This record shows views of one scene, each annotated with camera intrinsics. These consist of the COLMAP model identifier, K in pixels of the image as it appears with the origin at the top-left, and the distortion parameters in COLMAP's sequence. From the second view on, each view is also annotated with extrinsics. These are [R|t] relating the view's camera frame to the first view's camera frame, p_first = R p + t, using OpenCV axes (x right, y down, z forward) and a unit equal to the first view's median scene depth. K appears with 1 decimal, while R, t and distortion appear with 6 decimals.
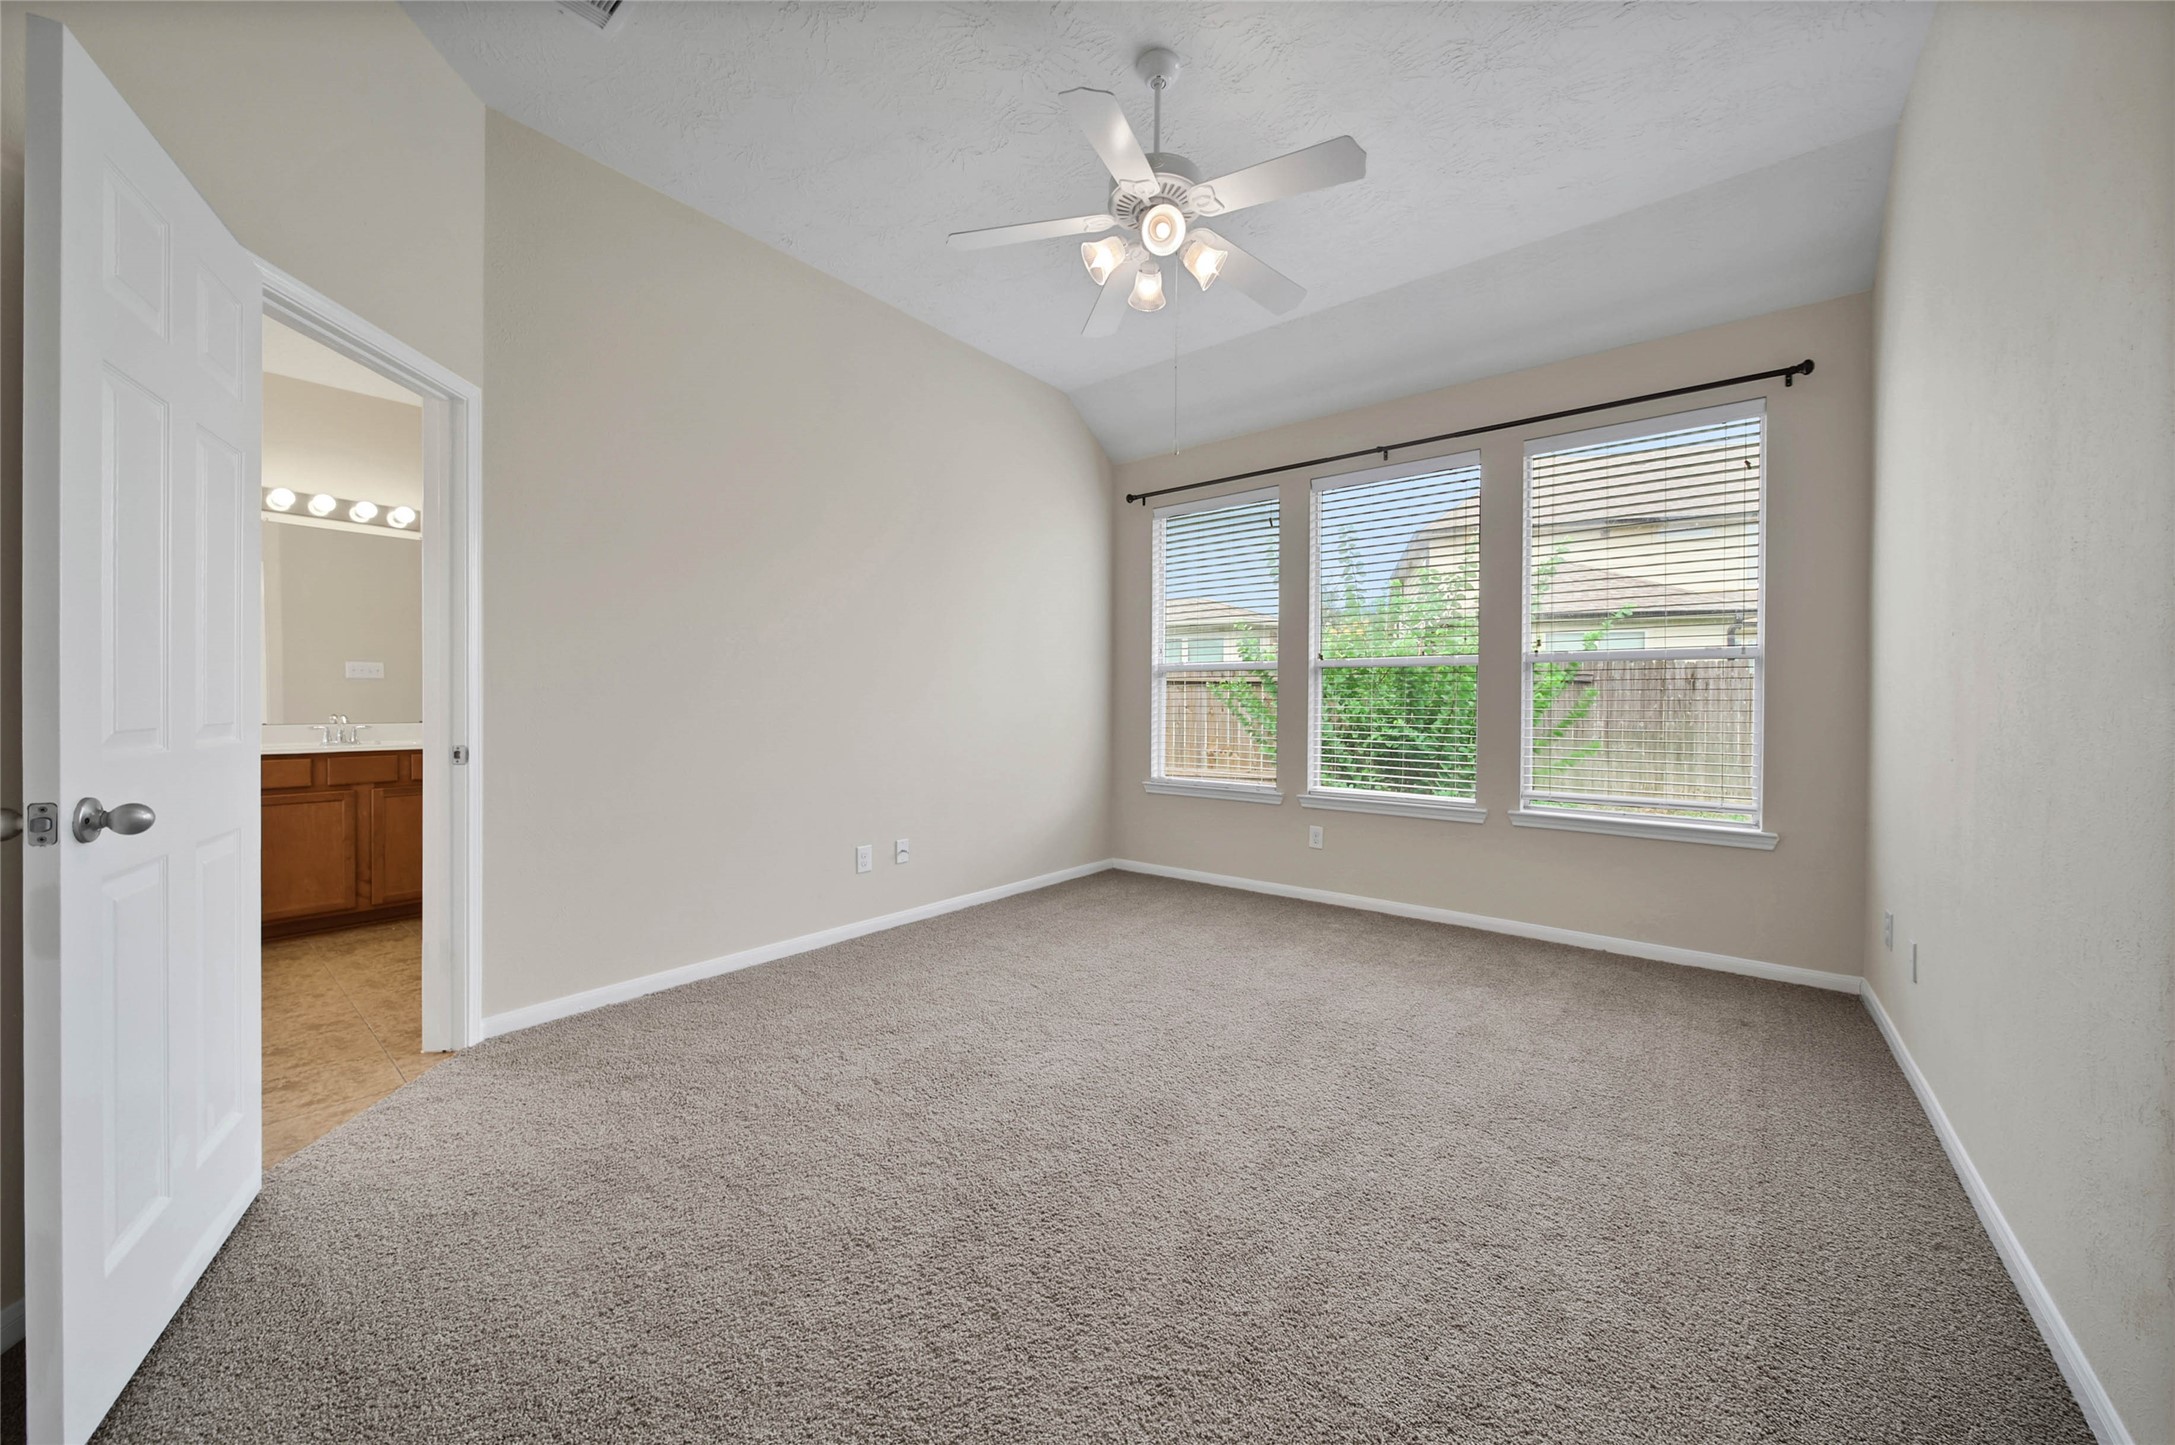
lens RADIAL K [[769.0, 0, 1087.5], [0, 769.0, 722.5], [0, 0, 1]] dist [-0.000402, -0.000013]
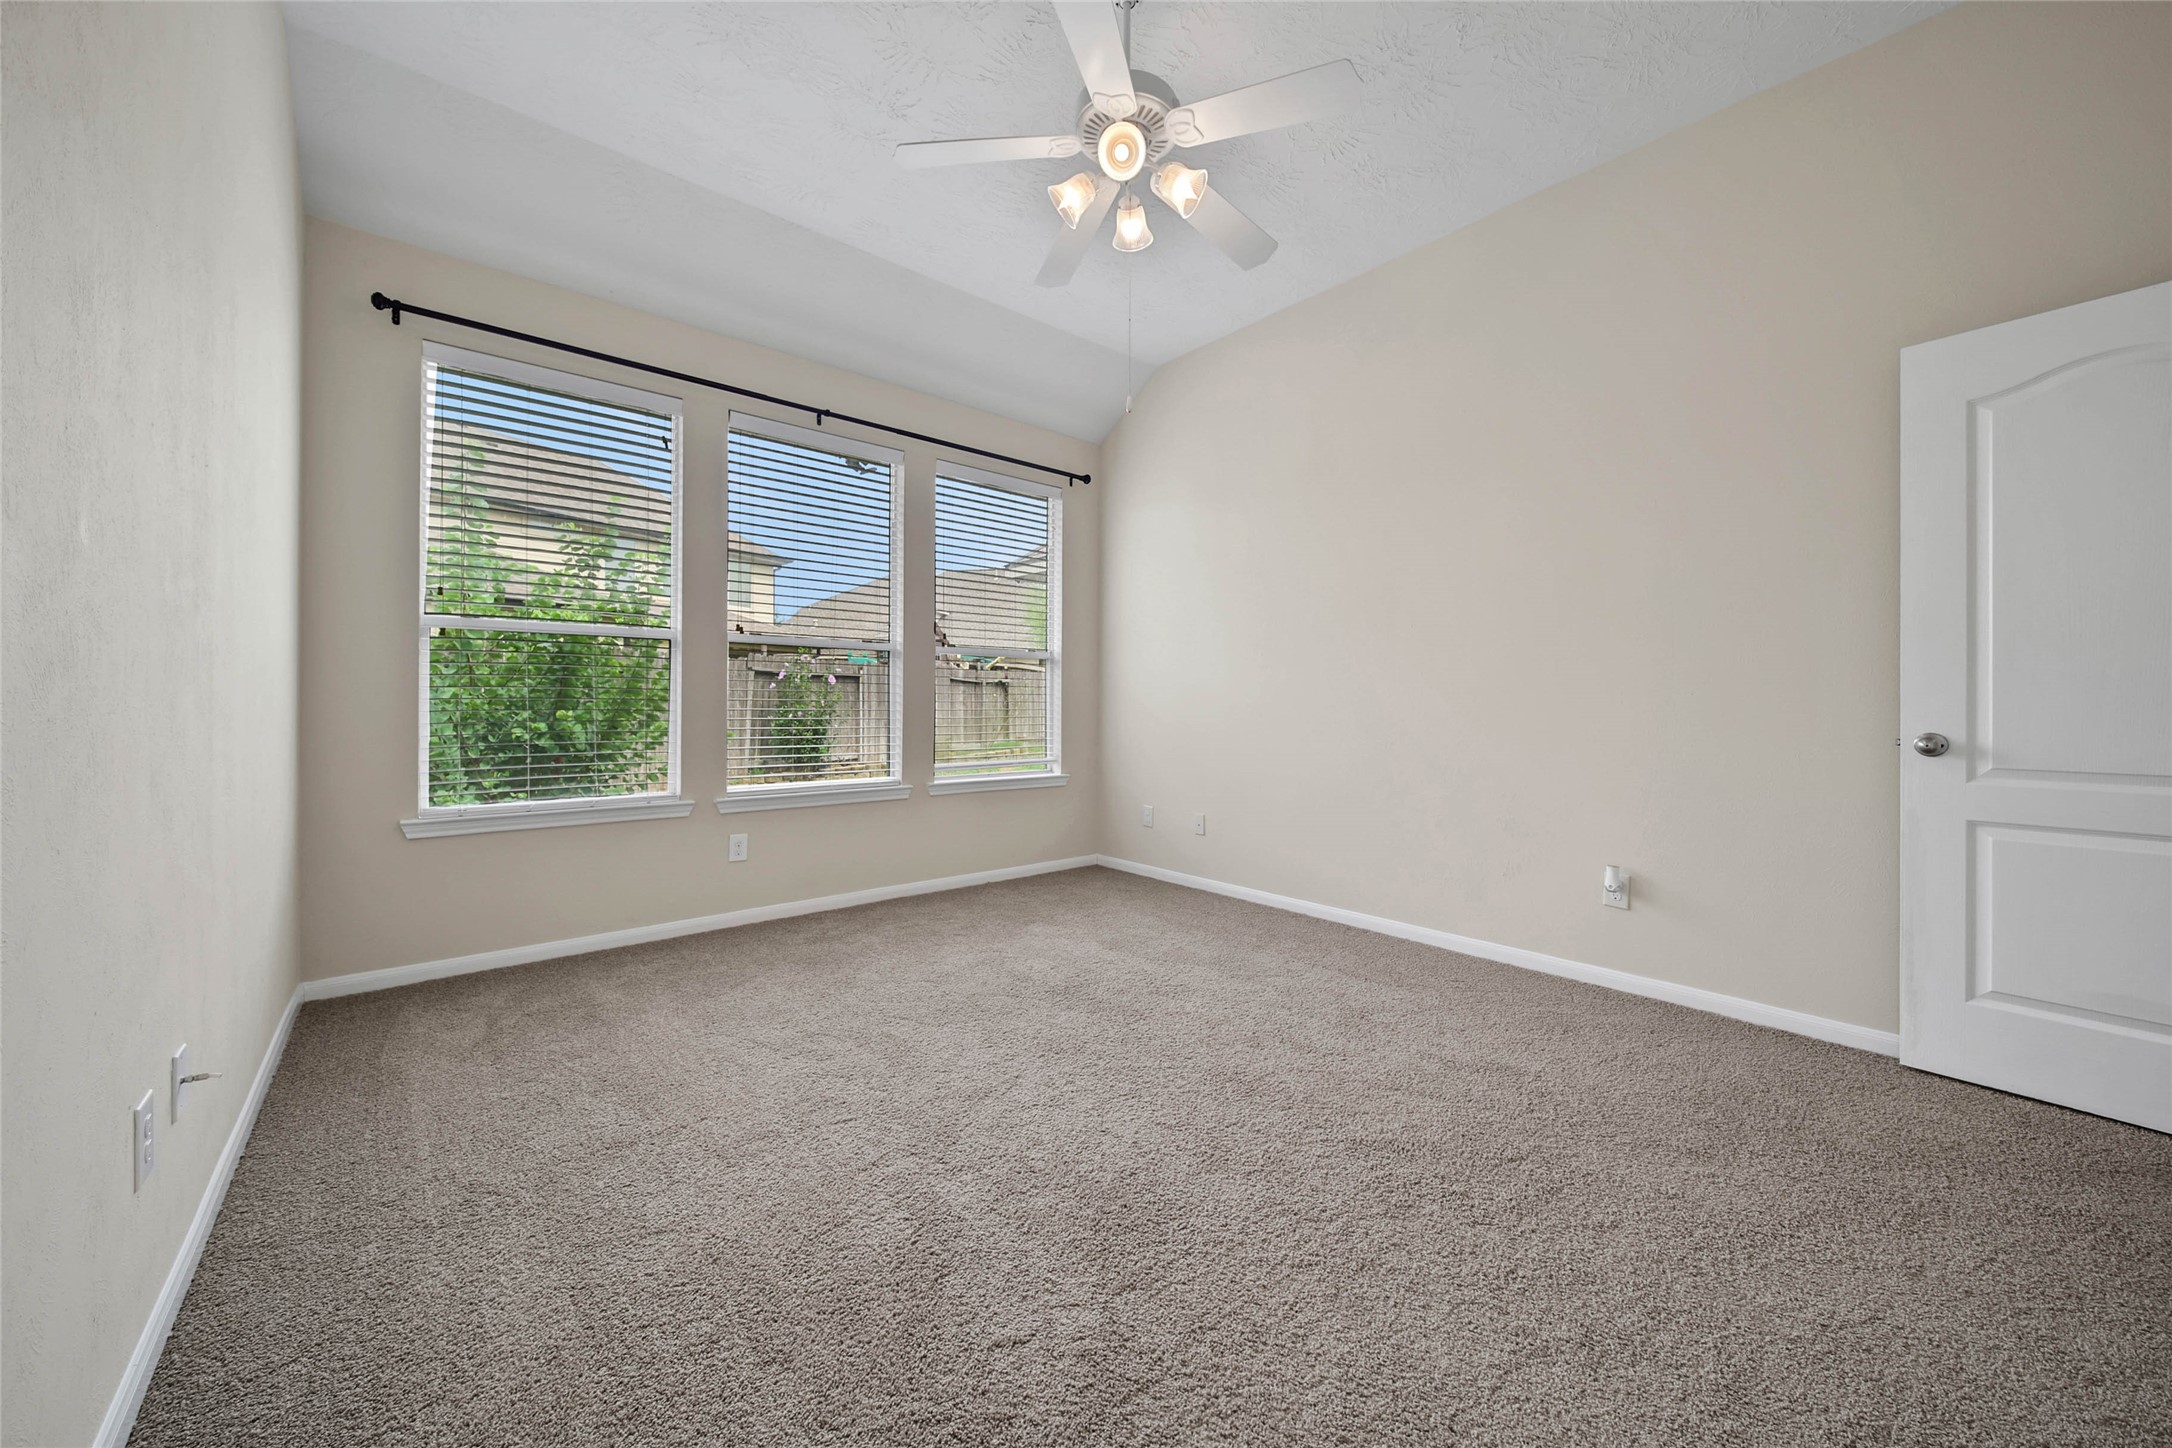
lens RADIAL K [[781.6, 0, 1095.3], [0, 781.6, 719.8], [0, 0, 1]] dist [0.002960, -0.002701]
pose [[0.187834, -0.025804, 0.981862, -0.575041], [0.020555, 0.999539, 0.022337, 0.001941], [-0.981986, 0.015987, 0.188277, 0.590119]]
